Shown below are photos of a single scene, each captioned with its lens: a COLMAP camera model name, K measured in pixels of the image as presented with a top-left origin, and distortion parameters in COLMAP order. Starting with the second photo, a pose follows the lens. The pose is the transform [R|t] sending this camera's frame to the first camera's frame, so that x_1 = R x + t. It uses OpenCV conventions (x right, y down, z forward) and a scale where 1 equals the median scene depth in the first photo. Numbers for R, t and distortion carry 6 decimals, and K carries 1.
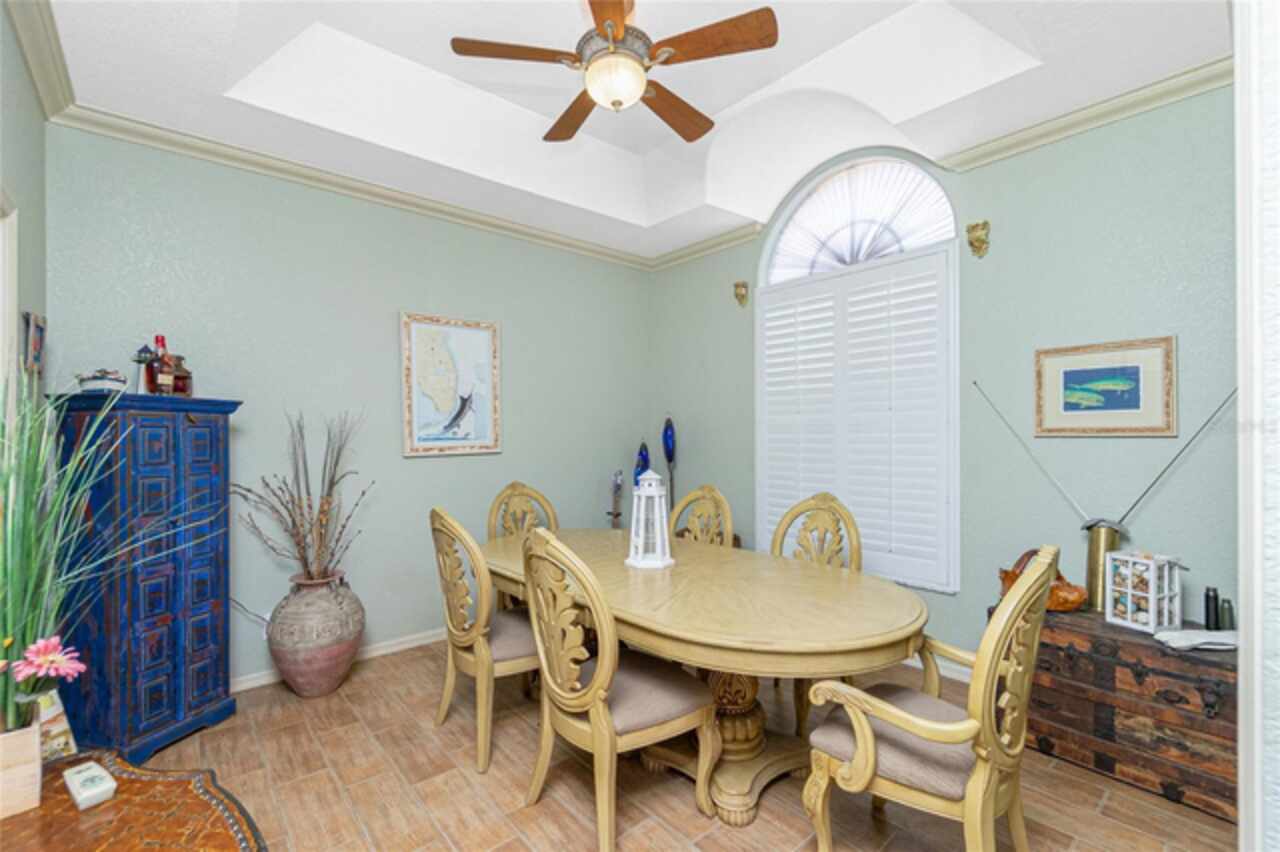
lens RADIAL K [[554.8, 0, 641.5], [0, 554.8, 431.5], [0, 0, 1]] dist [-0.003837, 0.000887]
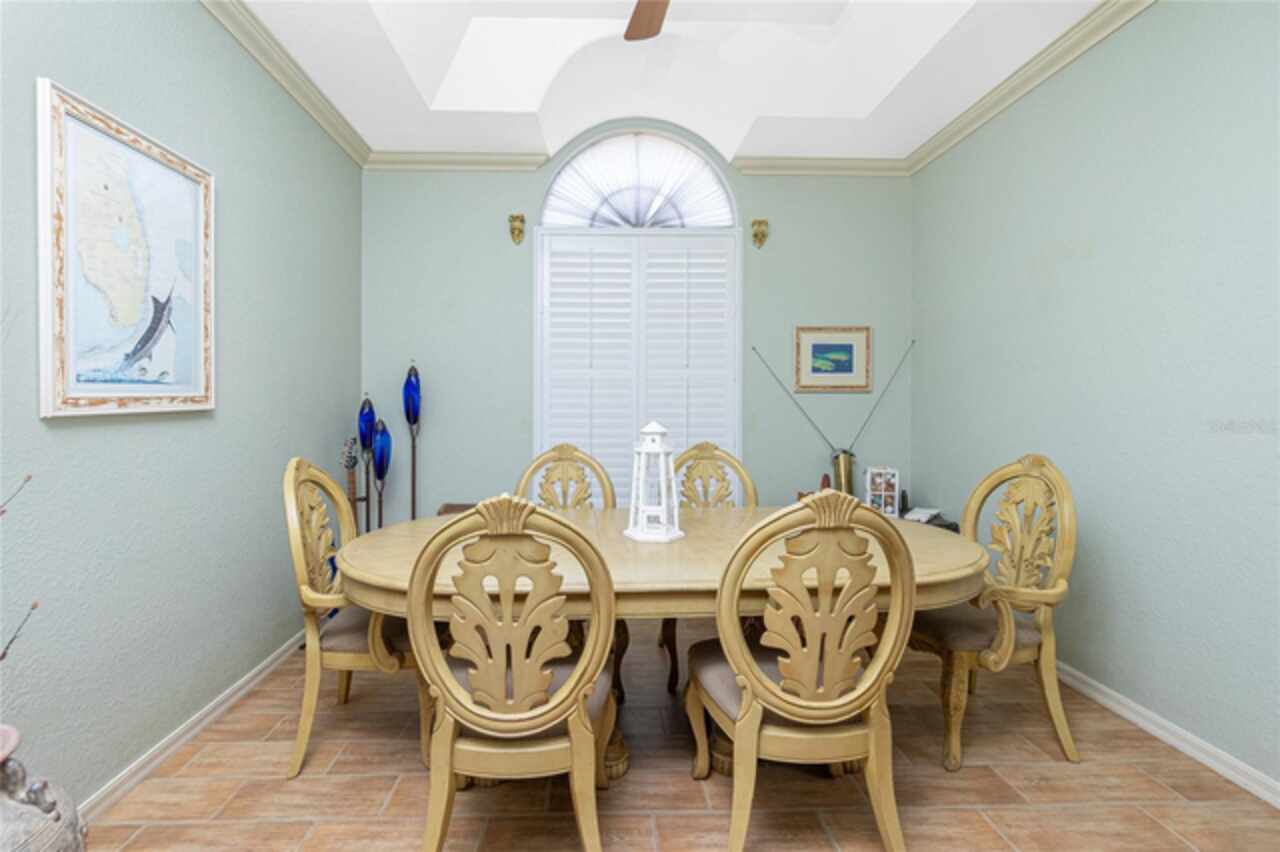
lens RADIAL K [[554.8, 0, 596.7], [0, 554.8, 400.5], [0, 0, 1]] dist [-0.003837, 0.000887]
pose [[0.640886, 0.006981, 0.767604, -0.531806], [-0.007954, 0.999965, -0.002453, 0.032826], [-0.767594, -0.004533, 0.640920, 0.438116]]
